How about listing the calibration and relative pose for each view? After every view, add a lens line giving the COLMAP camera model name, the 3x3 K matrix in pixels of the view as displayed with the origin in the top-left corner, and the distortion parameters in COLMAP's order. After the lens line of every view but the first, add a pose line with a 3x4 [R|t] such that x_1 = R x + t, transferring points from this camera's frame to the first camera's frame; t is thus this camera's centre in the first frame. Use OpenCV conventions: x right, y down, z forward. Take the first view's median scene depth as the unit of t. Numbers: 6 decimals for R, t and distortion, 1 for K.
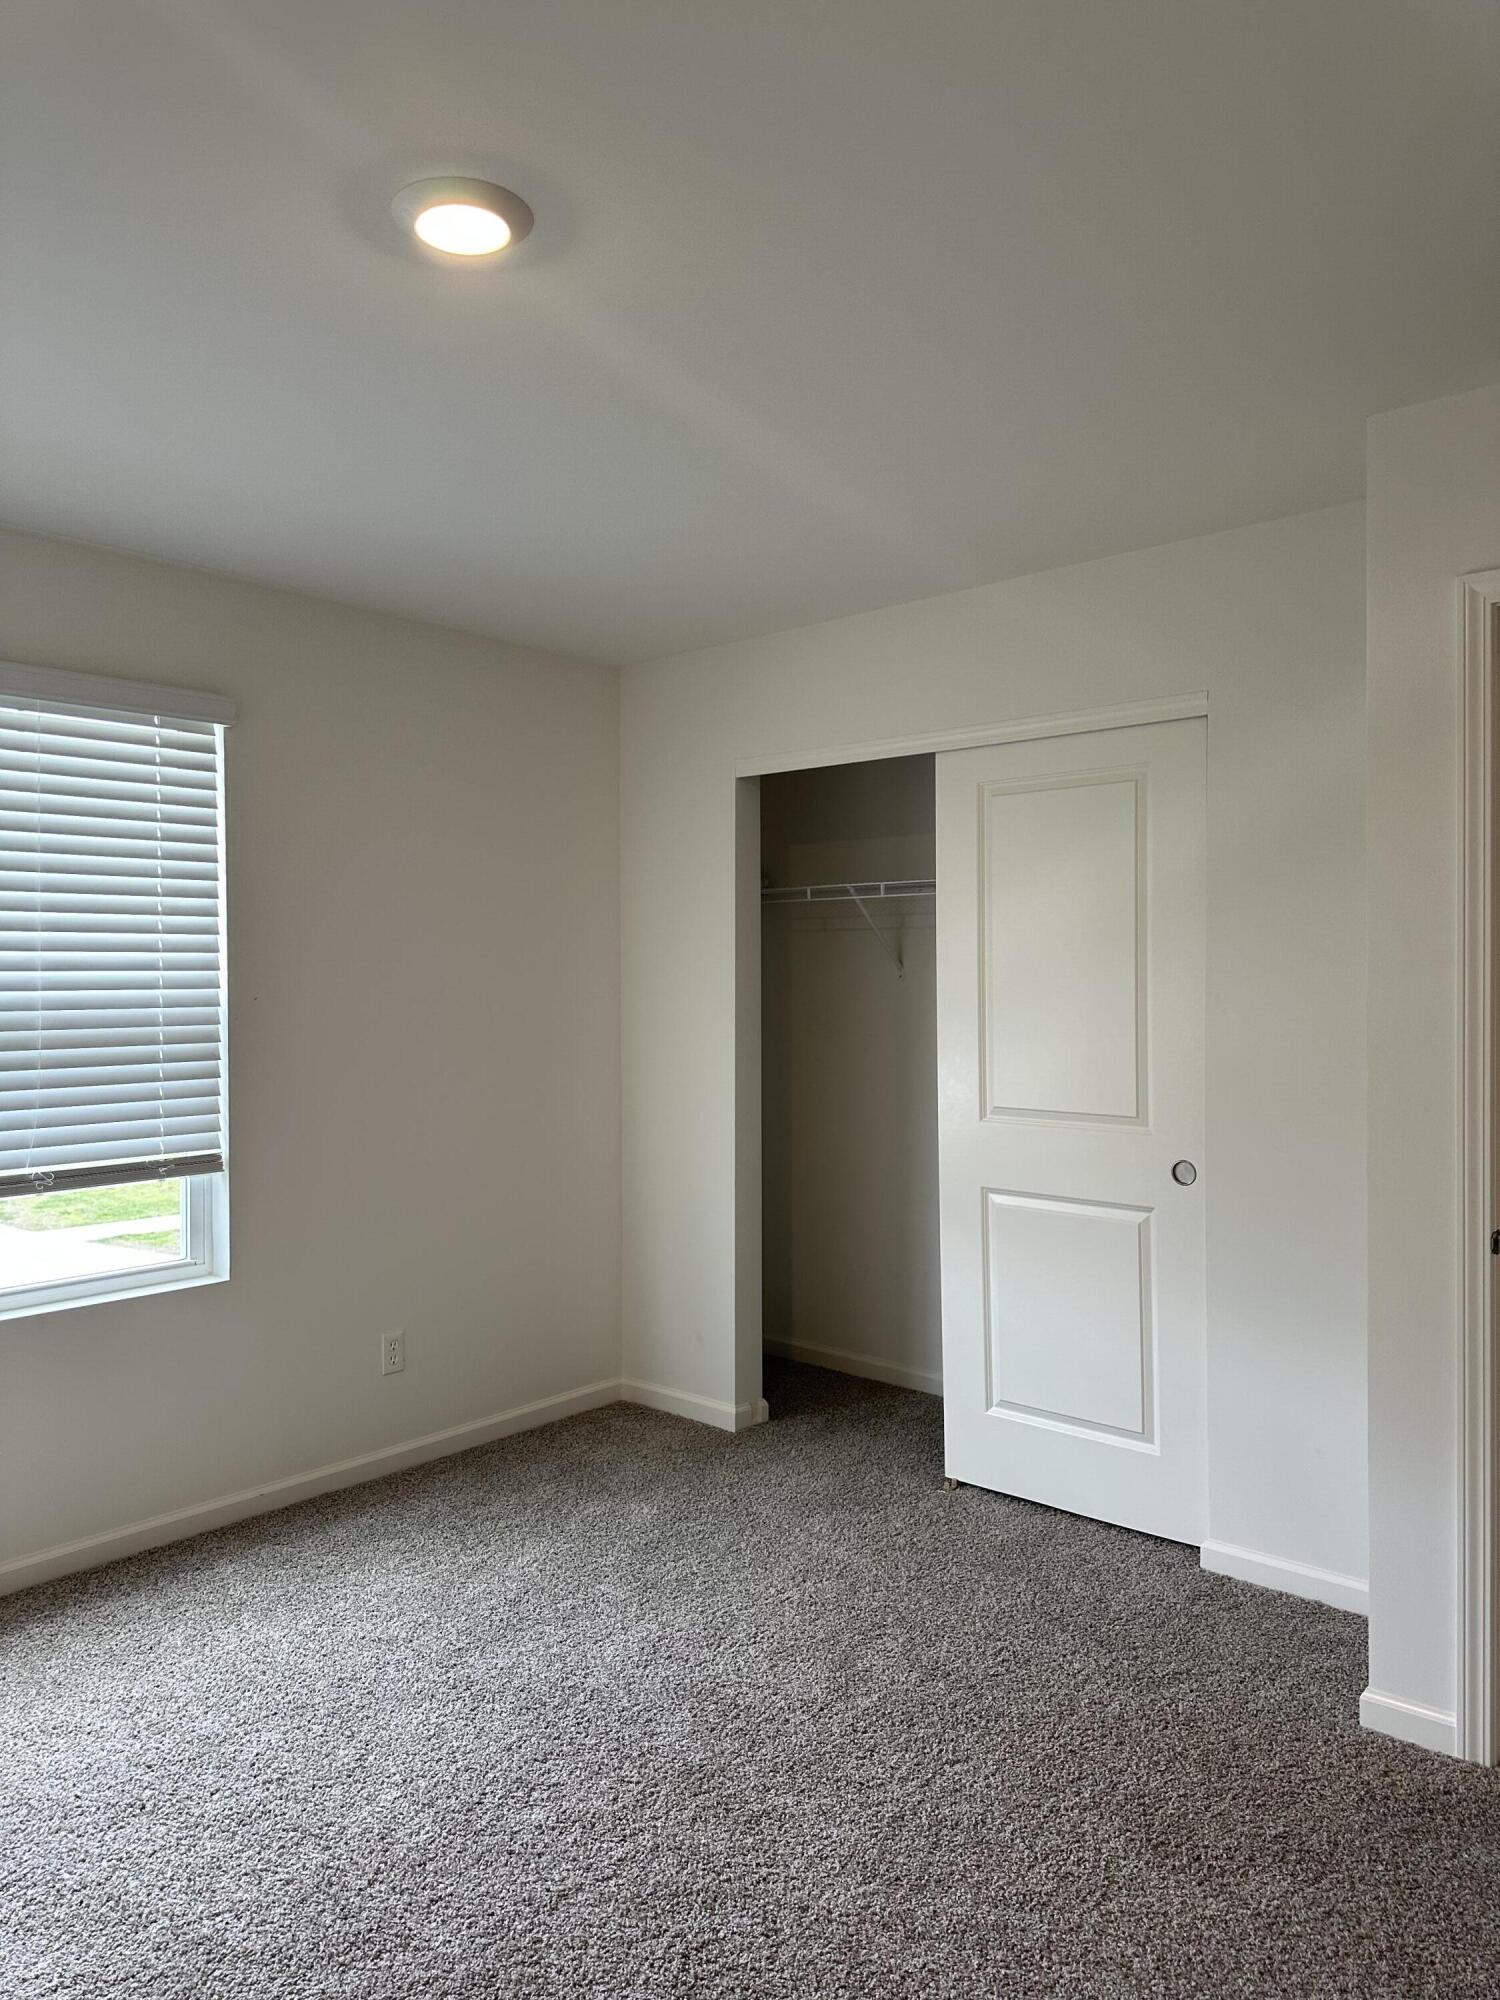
lens RADIAL K [[1401.1, 0, 750.0], [0, 1401.1, 1000.0], [0, 0, 1]] dist [-0.007637, -0.001206]
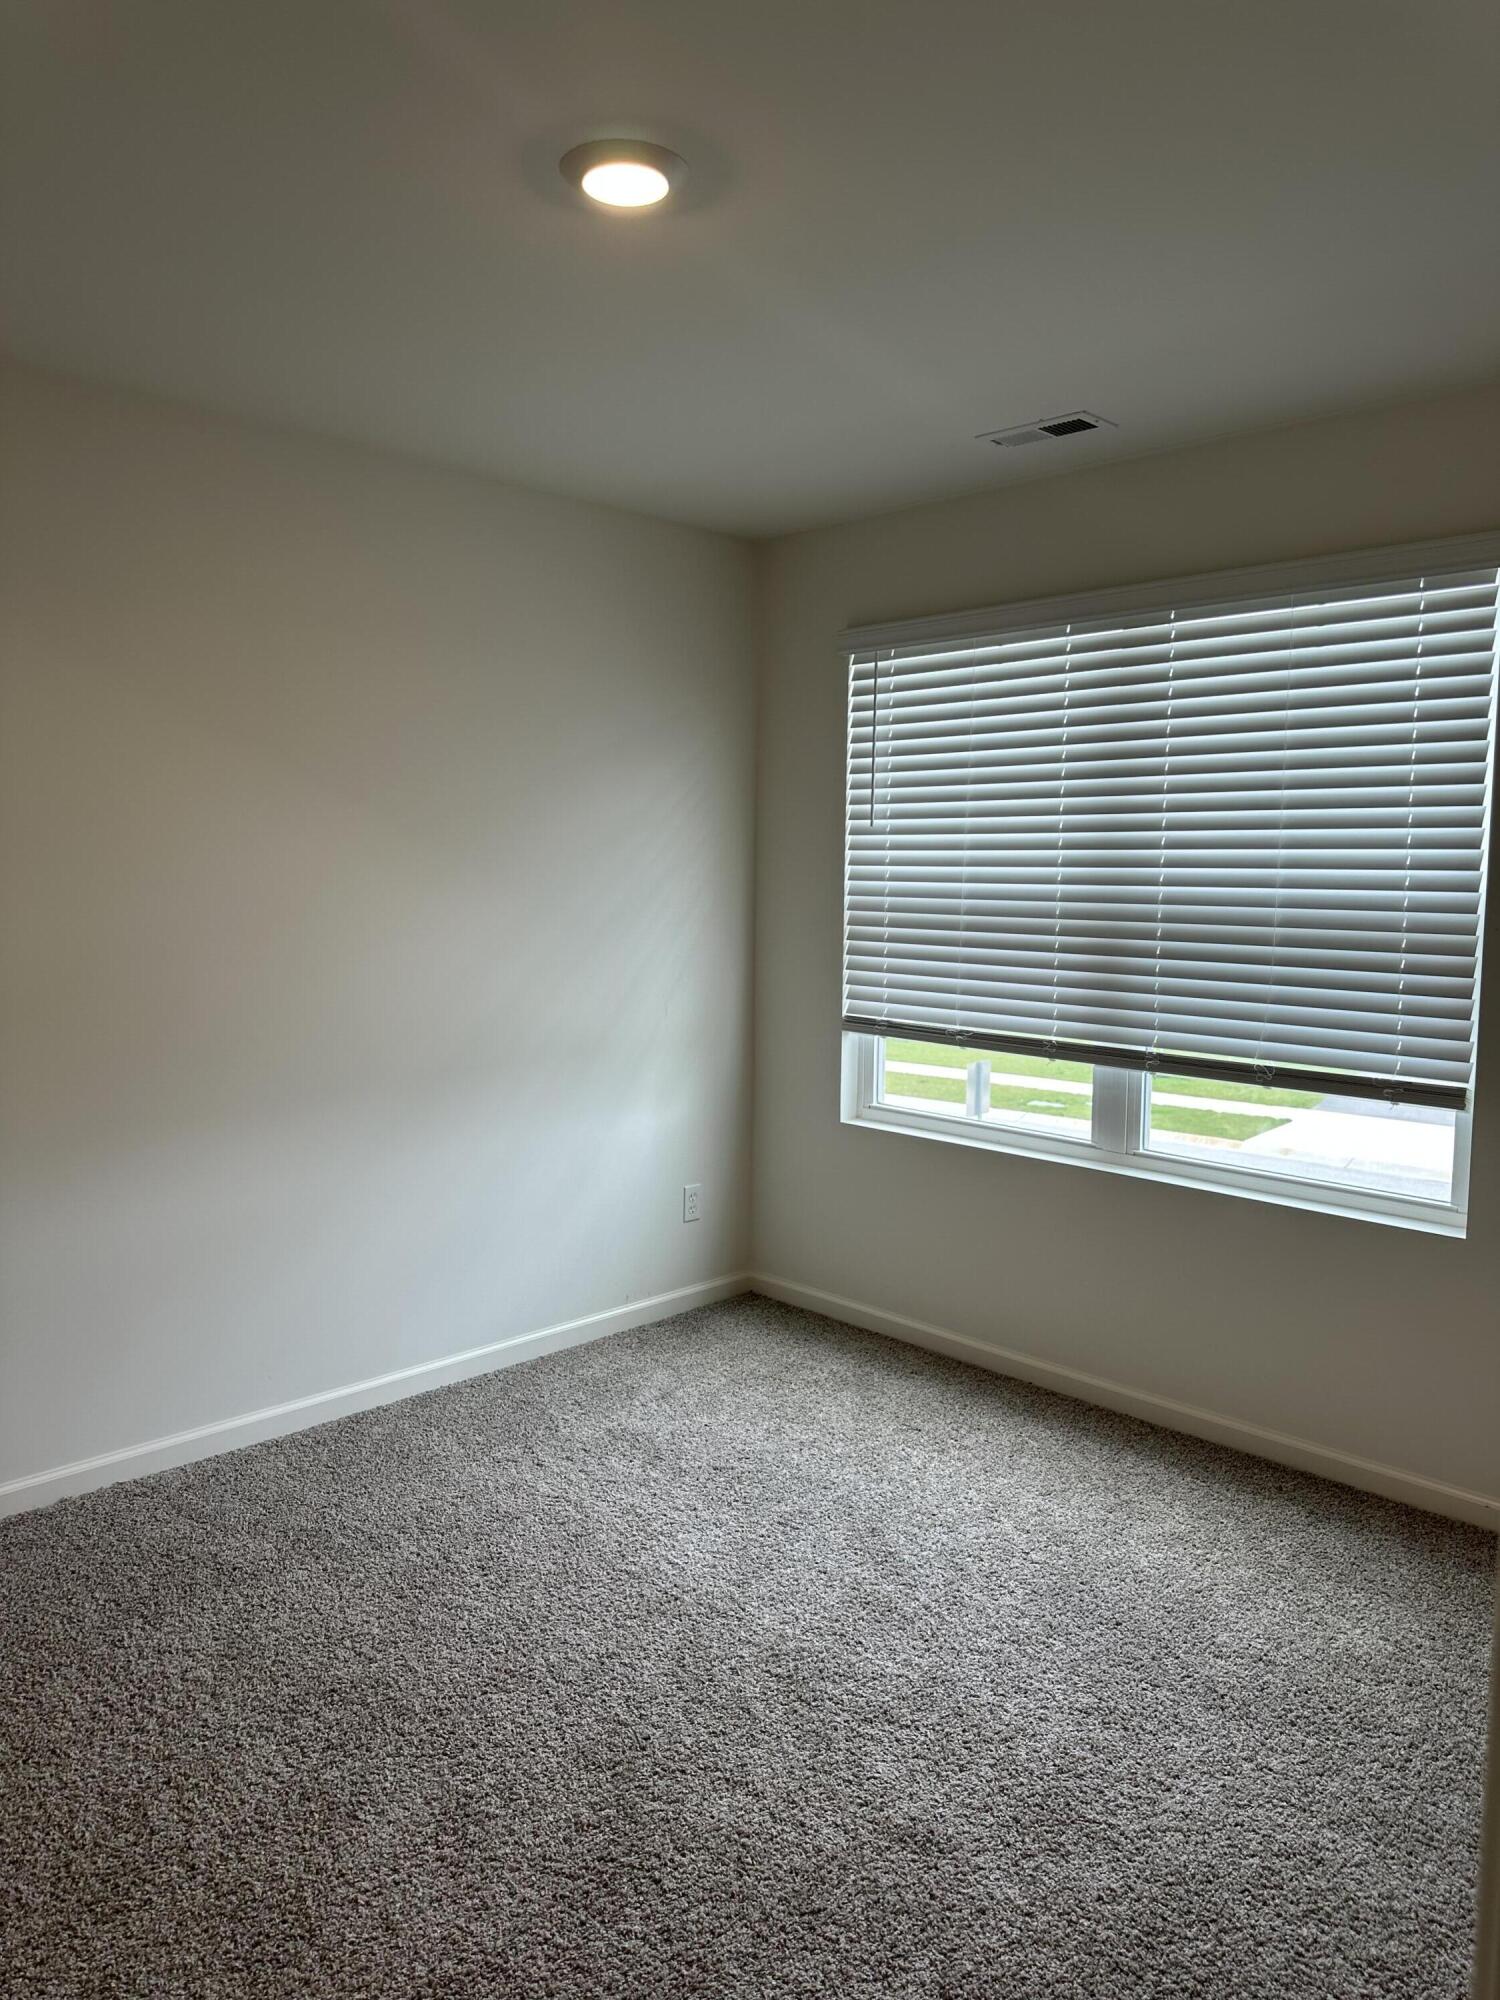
lens RADIAL K [[1563.7, 0, 748.6], [0, 1563.7, 1045.3], [0, 0, 1]] dist [0.003318, 0.001351]
pose [[-0.147252, 0.116658, -0.982195, 0.657353], [-0.031272, 0.991975, 0.122507, -0.019664], [0.988605, 0.048754, -0.142422, 0.762308]]
